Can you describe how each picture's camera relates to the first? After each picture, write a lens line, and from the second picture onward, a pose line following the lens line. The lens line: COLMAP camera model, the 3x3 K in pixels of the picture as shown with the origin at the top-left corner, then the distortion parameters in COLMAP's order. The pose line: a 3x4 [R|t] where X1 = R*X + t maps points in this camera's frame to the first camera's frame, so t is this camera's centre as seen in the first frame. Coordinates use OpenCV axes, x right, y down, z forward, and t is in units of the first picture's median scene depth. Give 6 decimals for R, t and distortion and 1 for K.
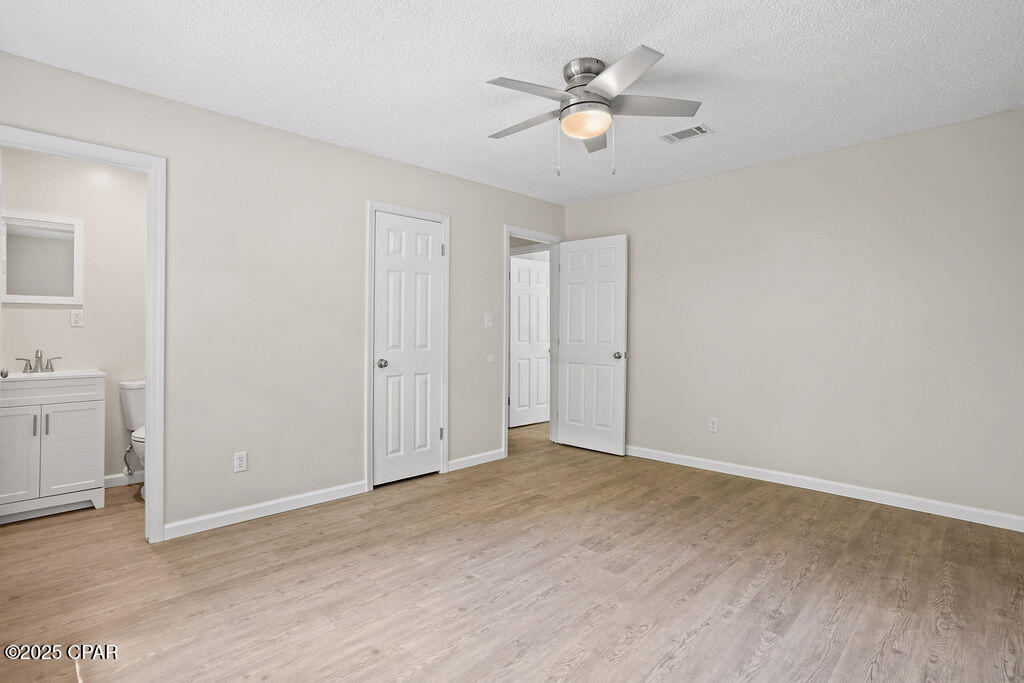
lens RADIAL K [[505.4, 0, 512.0], [0, 505.4, 341.5], [0, 0, 1]] dist [-0.049998, 0.031388]
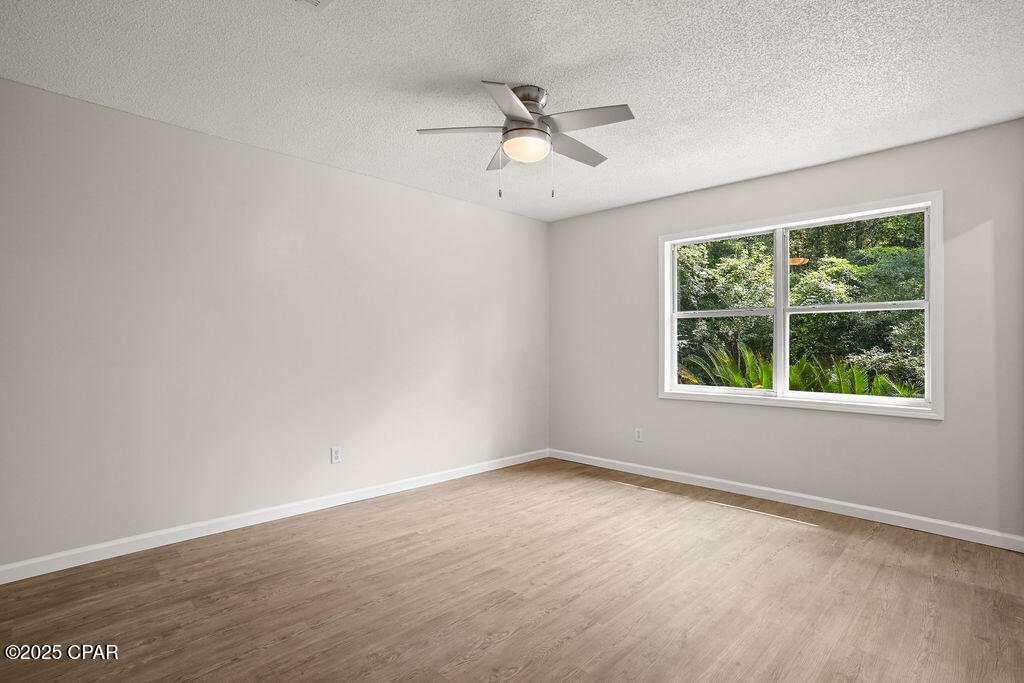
lens RADIAL K [[505.4, 0, 512.0], [0, 505.4, 341.5], [0, 0, 1]] dist [-0.049998, 0.031388]
pose [[-0.999989, -0.003921, 0.002465, 0.178762], [-0.003880, 0.999860, 0.016291, -0.048159], [-0.002528, 0.016281, -0.999864, 2.101745]]
